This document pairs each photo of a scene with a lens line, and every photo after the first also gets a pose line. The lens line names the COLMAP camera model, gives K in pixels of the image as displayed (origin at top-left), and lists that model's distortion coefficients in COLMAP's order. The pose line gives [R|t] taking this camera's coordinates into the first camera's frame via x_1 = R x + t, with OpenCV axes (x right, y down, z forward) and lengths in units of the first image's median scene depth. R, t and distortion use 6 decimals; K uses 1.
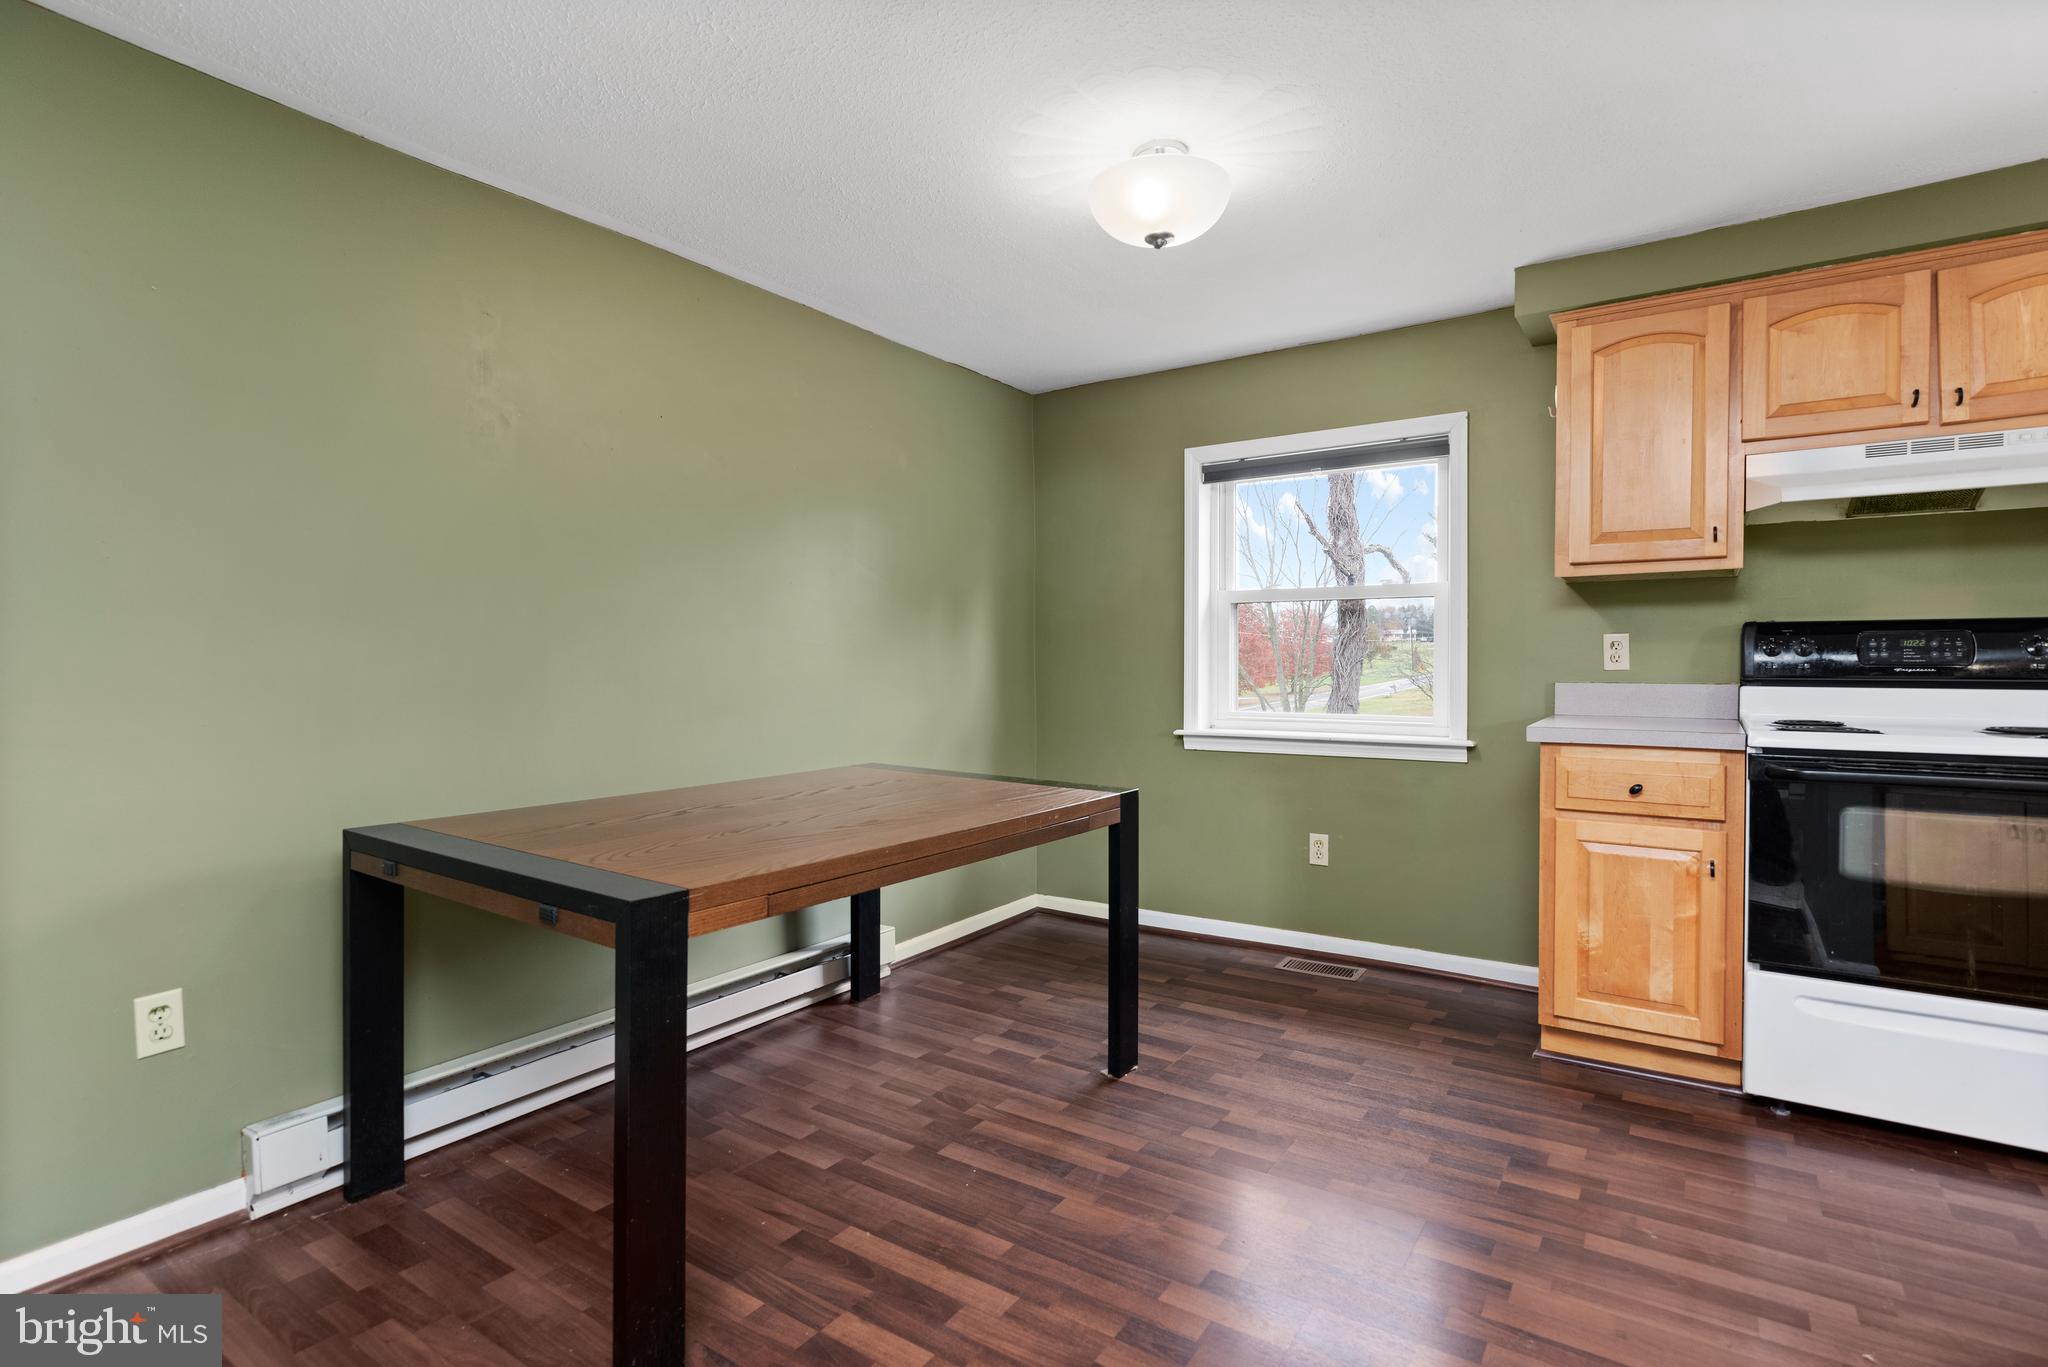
lens RADIAL K [[991.9, 0, 1038.3], [0, 991.9, 670.5], [0, 0, 1]] dist [0.001909, 0.000263]
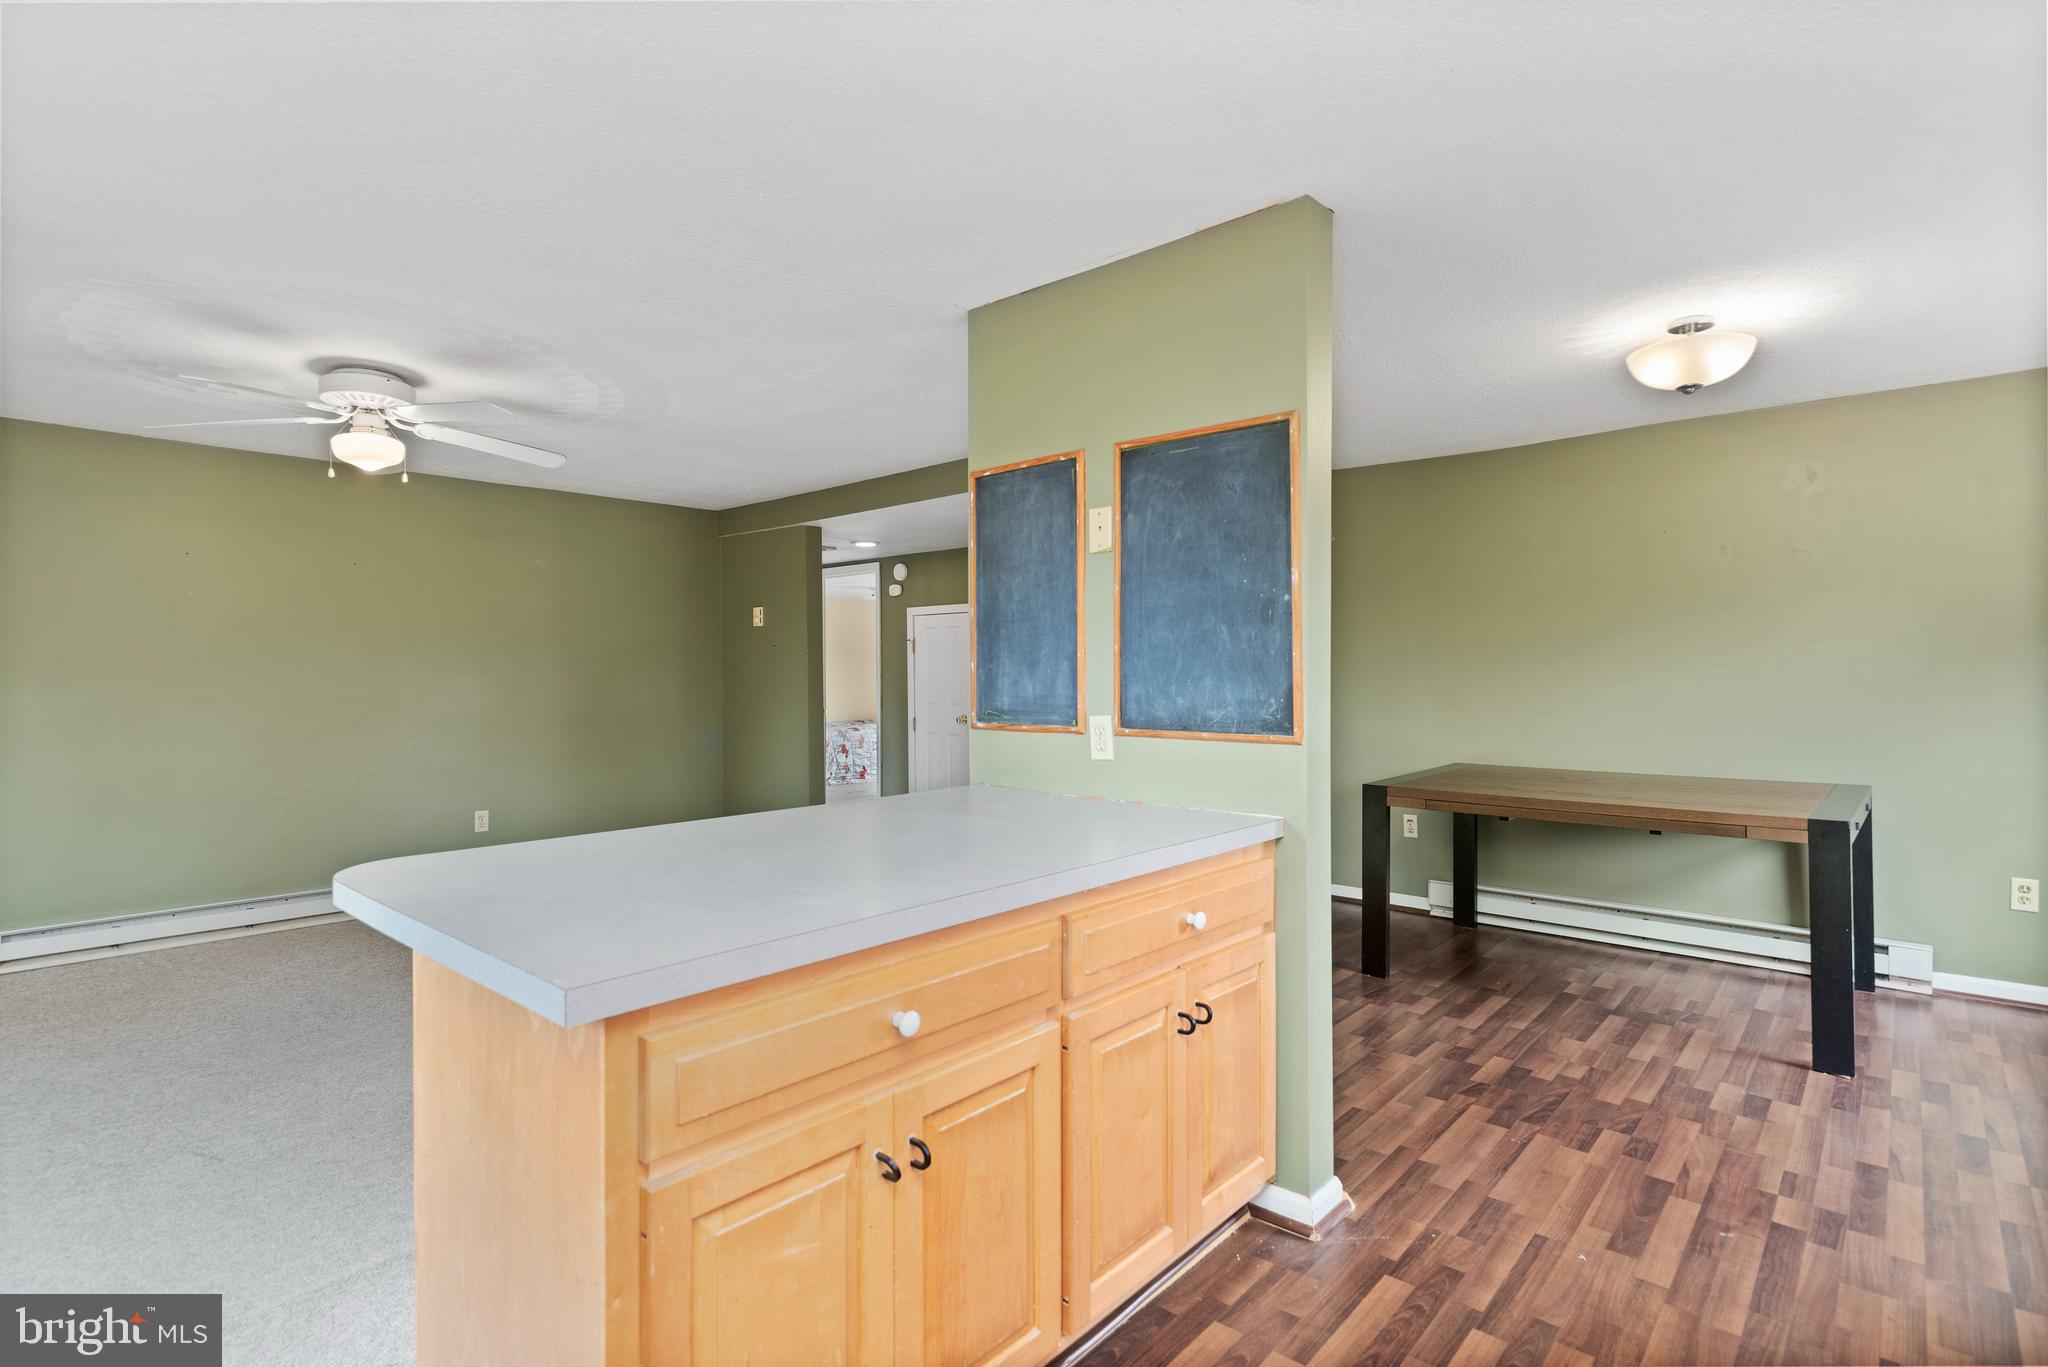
lens RADIAL K [[984.8, 0, 1080.6], [0, 984.8, 676.6], [0, 0, 1]] dist [0.019366, -0.000273]
pose [[-0.106519, 0.004907, -0.994299, 1.315654], [-0.002778, 0.999982, 0.005233, -0.047557], [0.994307, 0.003320, -0.106503, 0.282255]]
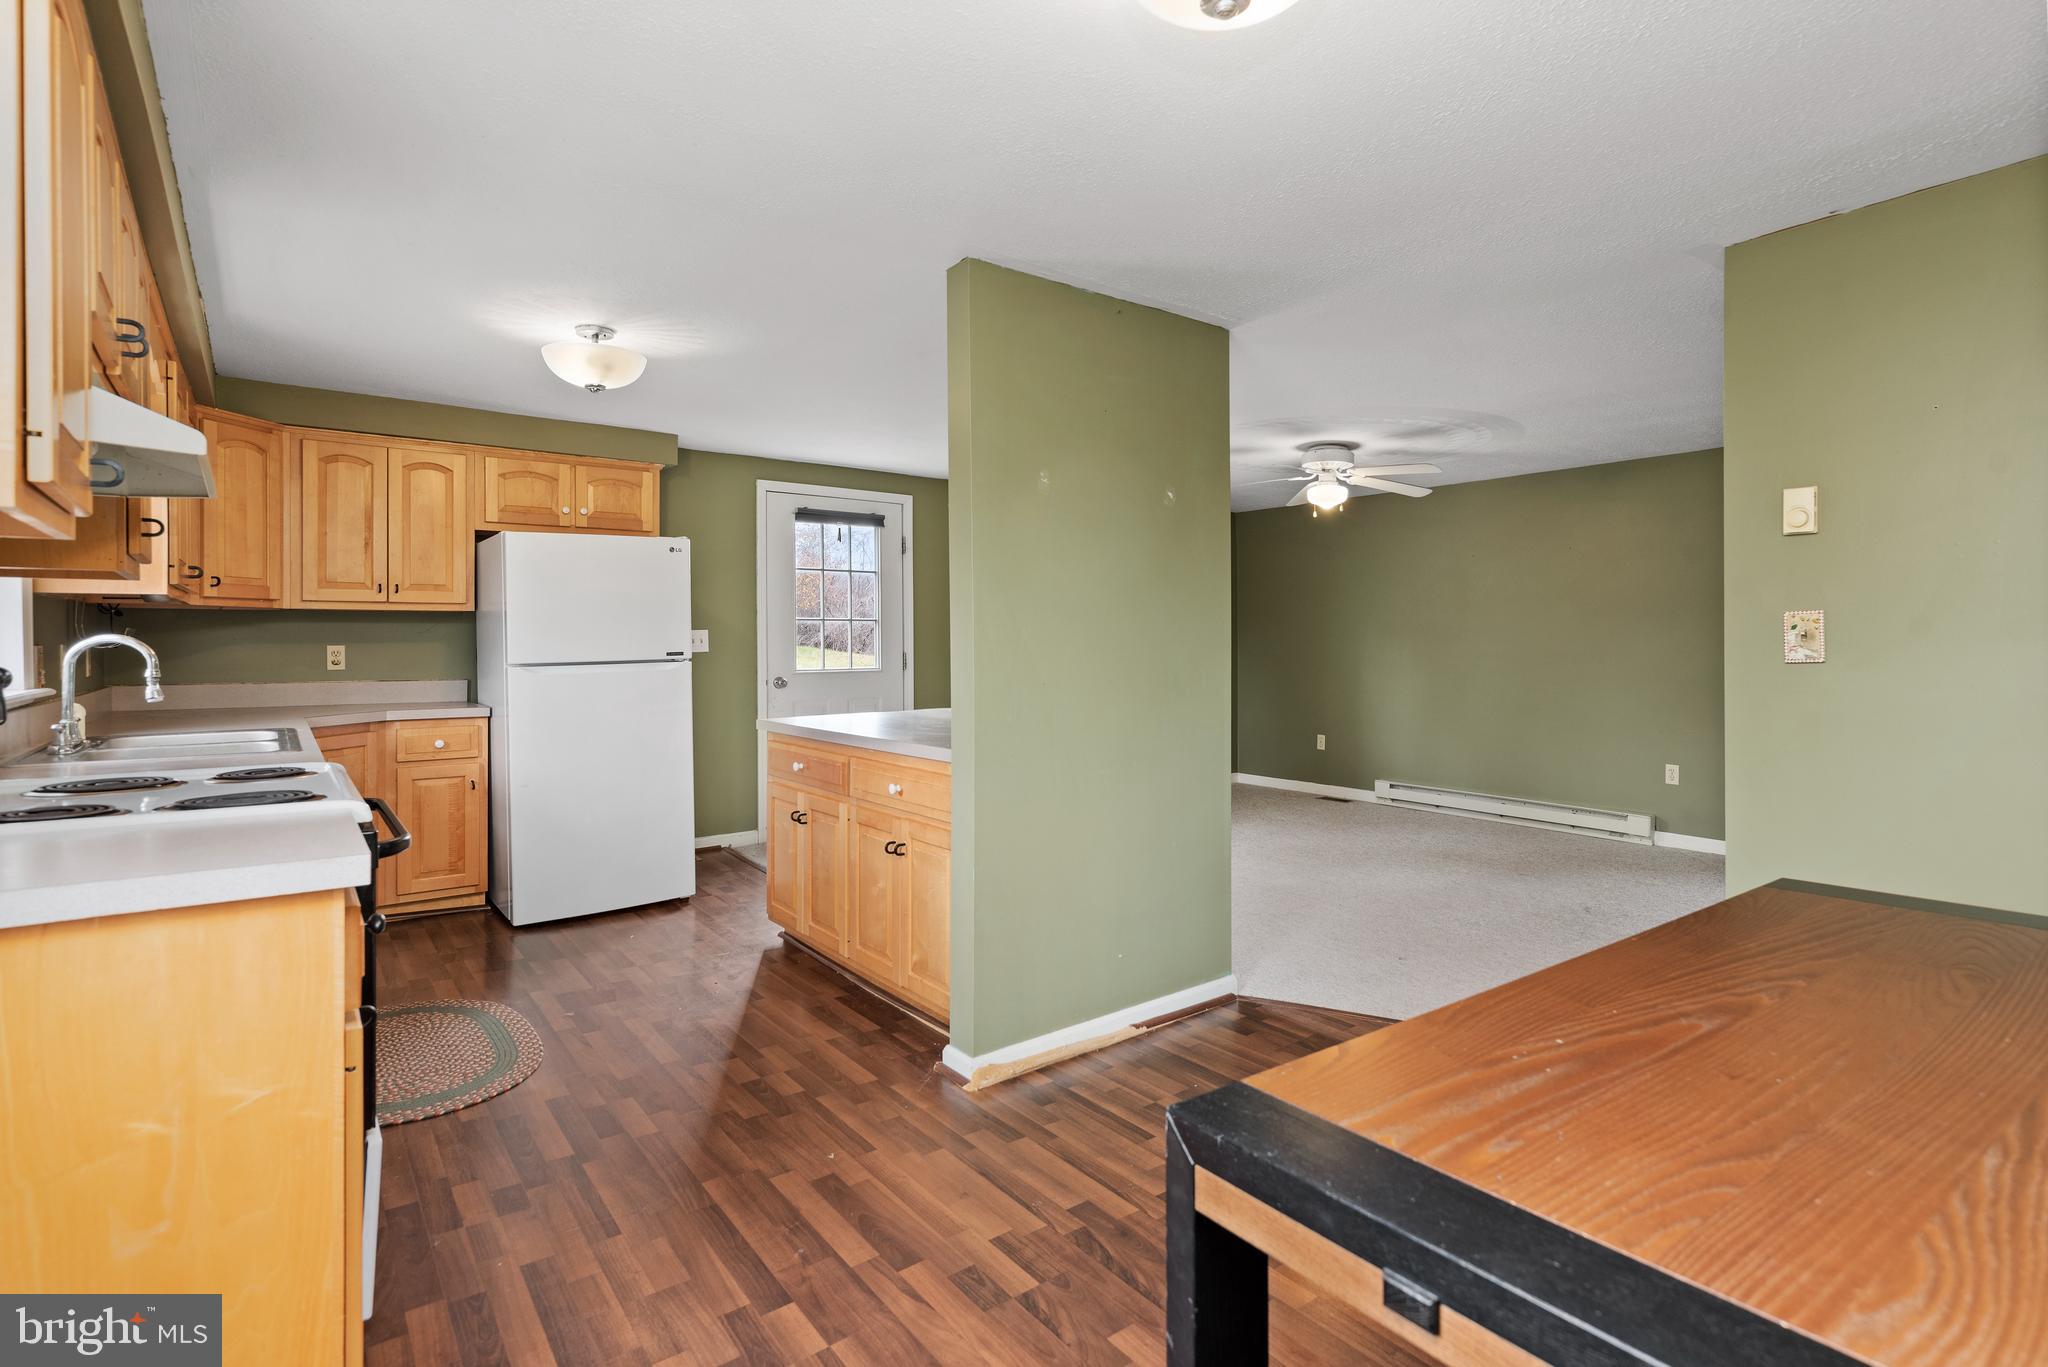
lens RADIAL K [[996.9, 0, 1058.8], [0, 996.9, 640.2], [0, 0, 1]] dist [0.002255, 0.000543]
pose [[-0.952101, 0.005282, 0.305739, 0.030307], [0.006269, 0.999978, 0.002247, -0.047714], [-0.305720, 0.004056, -0.952113, 1.374852]]
